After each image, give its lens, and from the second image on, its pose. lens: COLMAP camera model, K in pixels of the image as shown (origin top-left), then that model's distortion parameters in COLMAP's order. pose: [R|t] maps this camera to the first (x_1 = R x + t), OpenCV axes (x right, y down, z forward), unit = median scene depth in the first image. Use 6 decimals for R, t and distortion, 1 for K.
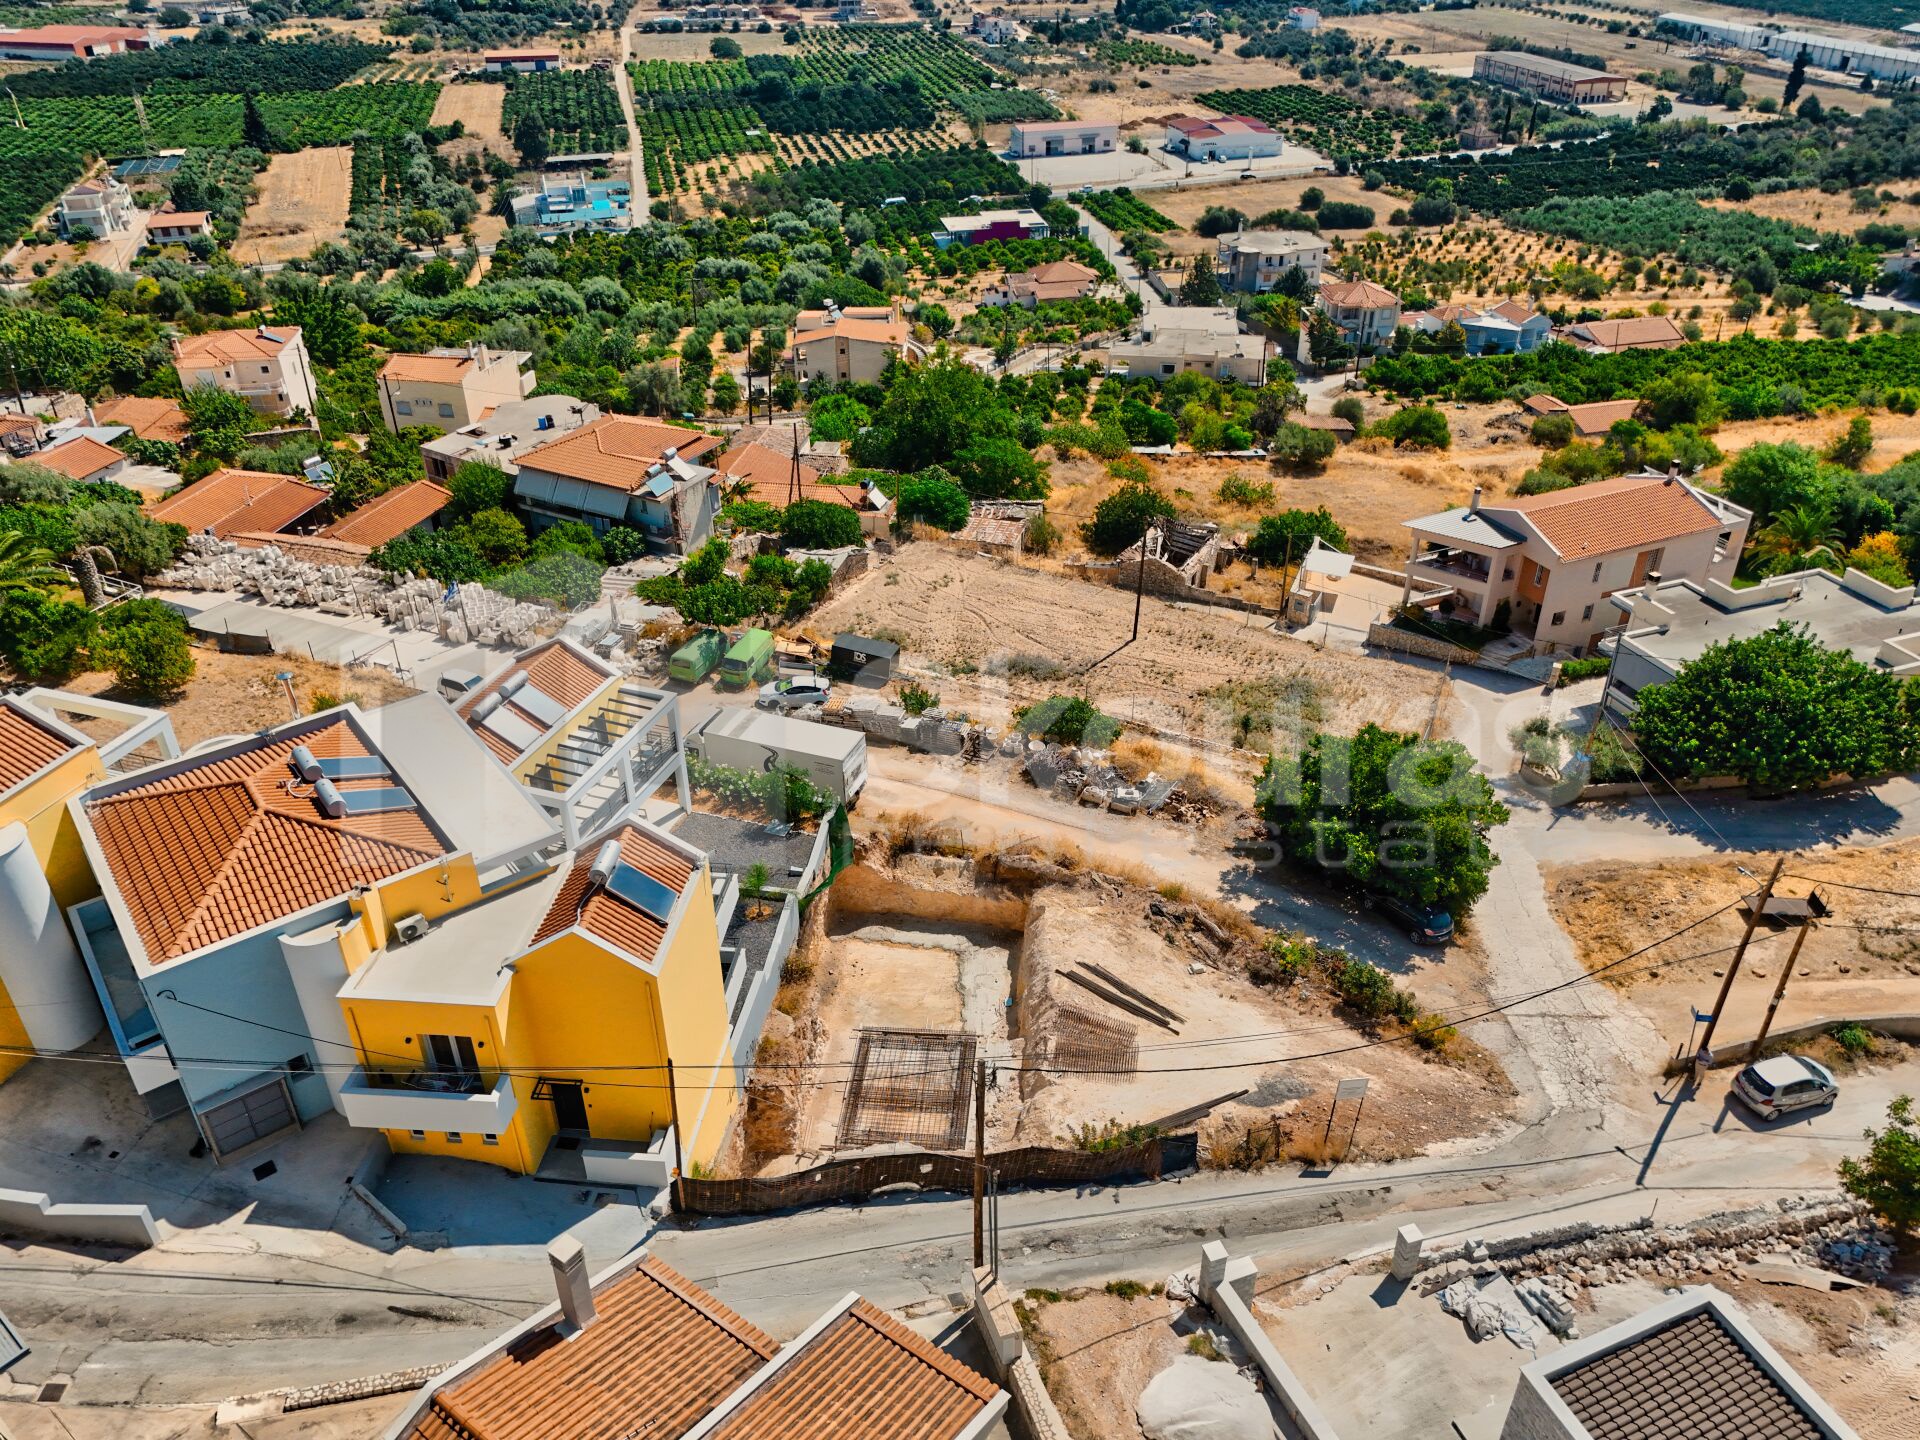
lens RADIAL K [[1422.7, 0, 961.1], [0, 1422.7, 719.5], [0, 0, 1]] dist [0.069278, -0.062843]
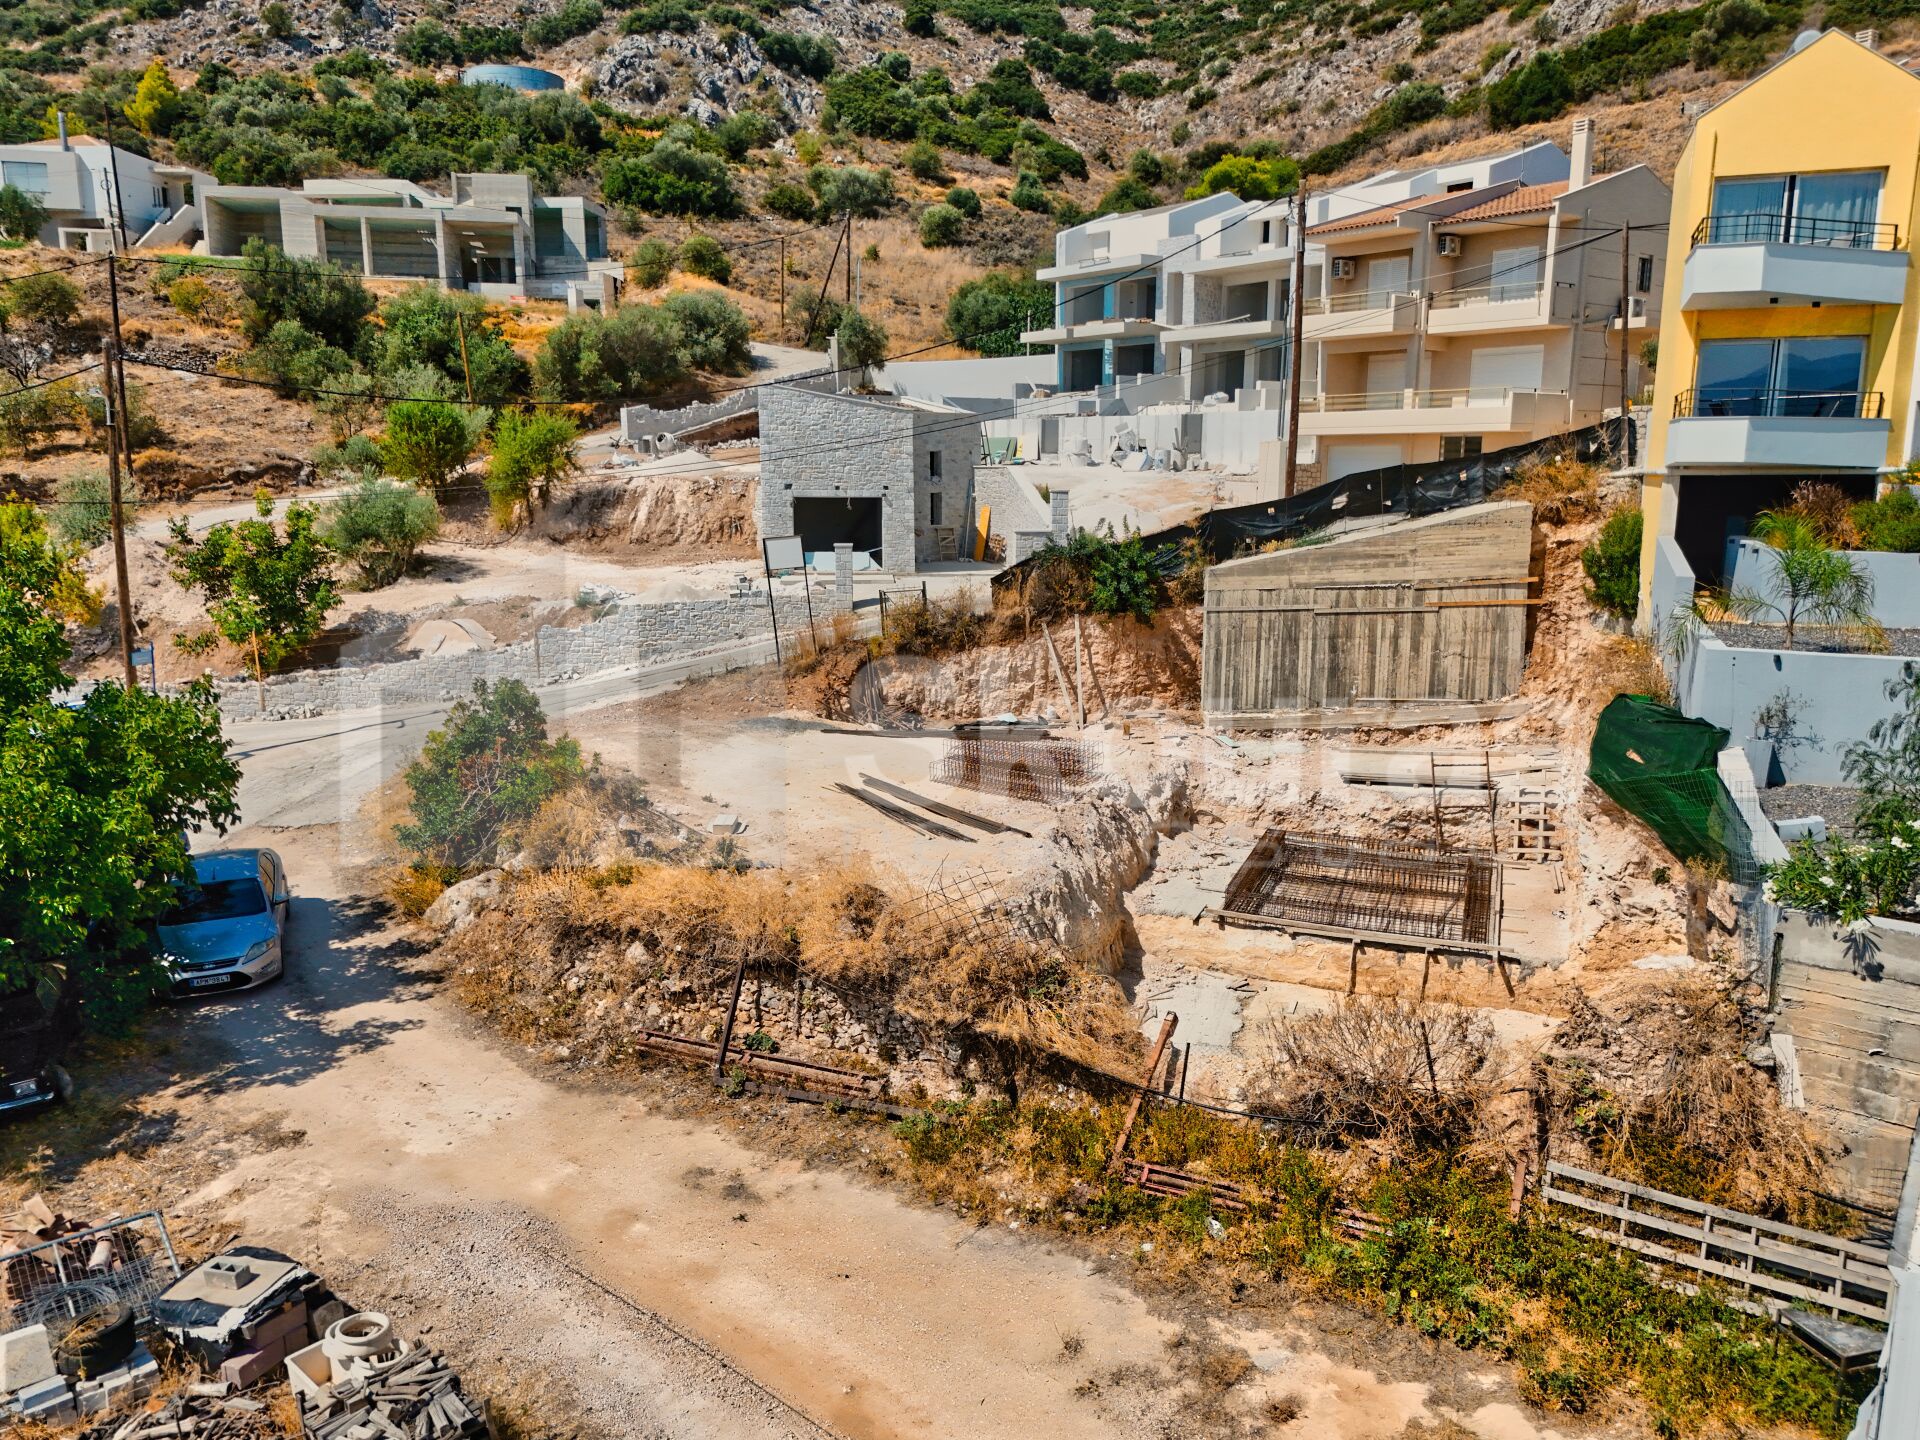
lens RADIAL K [[1422.7, 0, 953.9], [0, 1422.7, 712.1], [0, 0, 1]] dist [0.069278, -0.062843]
pose [[-0.961287, -0.041488, 0.272409, -0.028768], [0.151187, 0.747091, 0.647300, -0.135761], [-0.230370, 0.663425, -0.711897, 1.255020]]
